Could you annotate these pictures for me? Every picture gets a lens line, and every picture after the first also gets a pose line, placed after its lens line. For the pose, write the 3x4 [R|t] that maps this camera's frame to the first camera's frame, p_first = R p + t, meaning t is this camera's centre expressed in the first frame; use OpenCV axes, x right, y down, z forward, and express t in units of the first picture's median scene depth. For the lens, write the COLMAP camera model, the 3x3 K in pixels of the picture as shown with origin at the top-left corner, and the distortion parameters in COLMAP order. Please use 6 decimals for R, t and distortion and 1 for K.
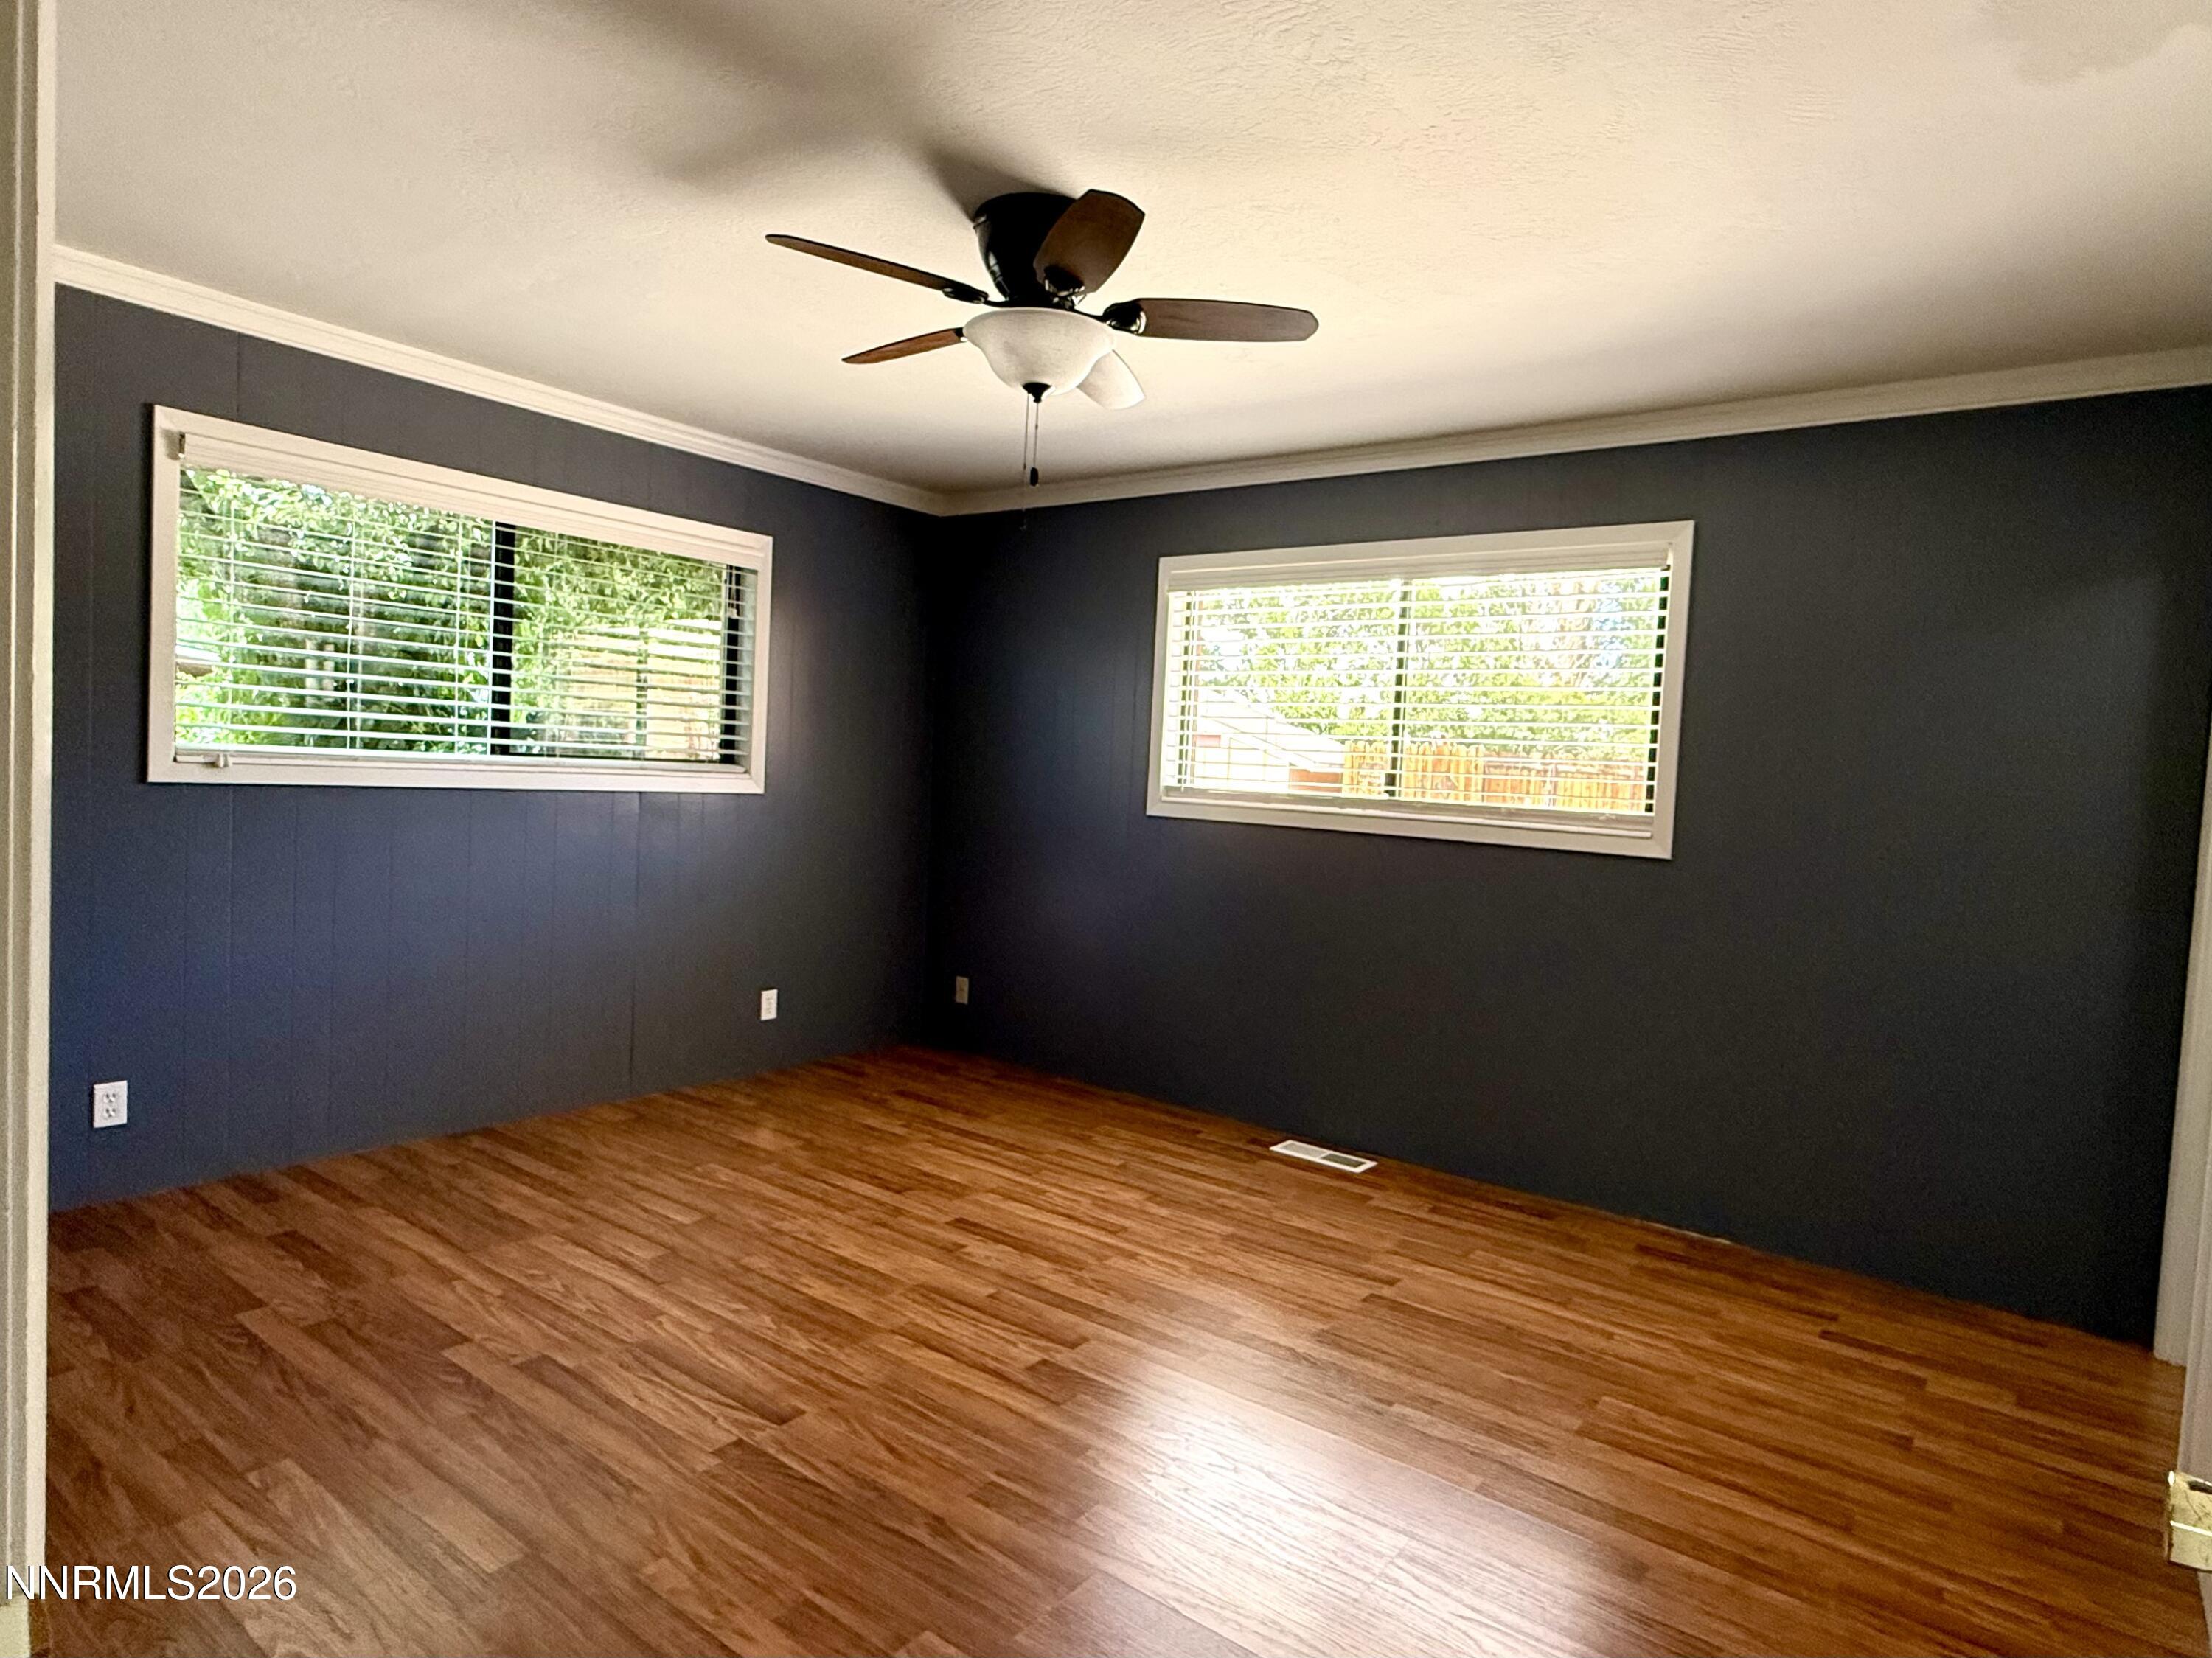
lens RADIAL K [[1207.4, 0, 1106.0], [0, 1207.4, 829.0], [0, 0, 1]] dist [0.000387, 0.000592]
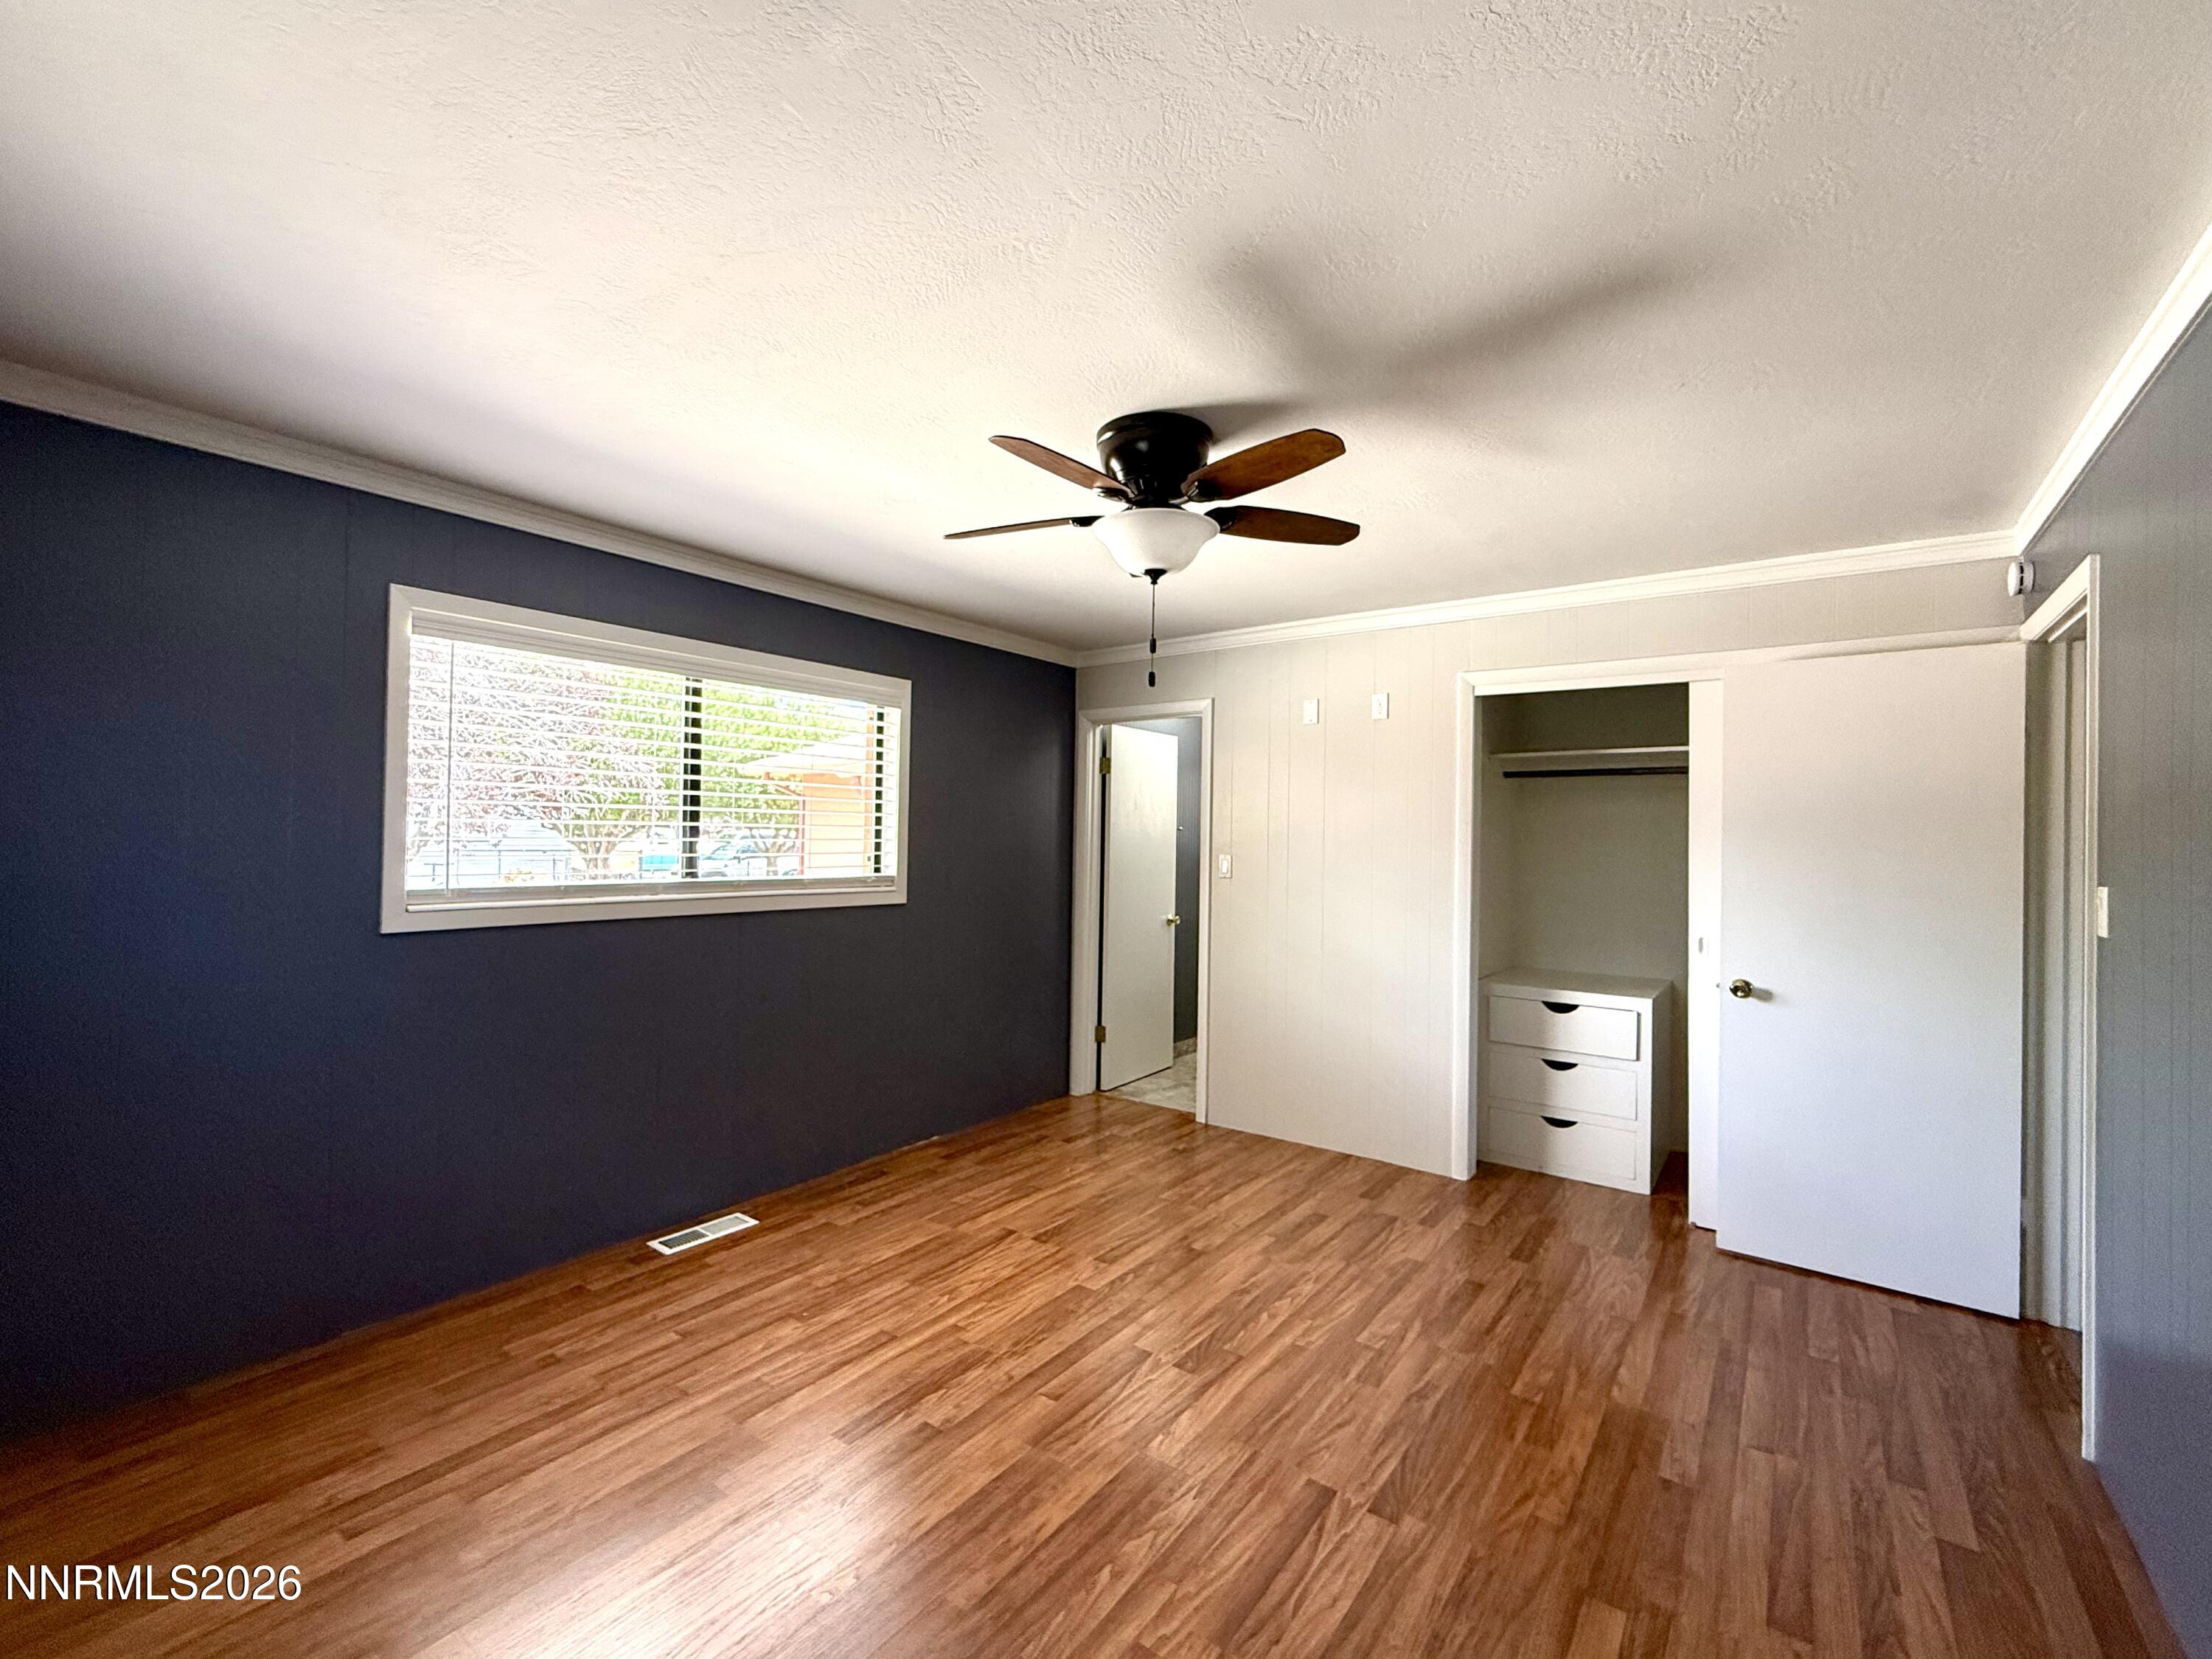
lens RADIAL K [[953.4, 0, 1106.0], [0, 953.4, 829.5], [0, 0, 1]] dist [0.000642, -0.000040]
pose [[-0.000487, -0.045583, 0.998960, -0.749861], [0.038945, 0.998202, 0.045567, -0.116077], [-0.999241, 0.038927, 0.001289, 0.785392]]
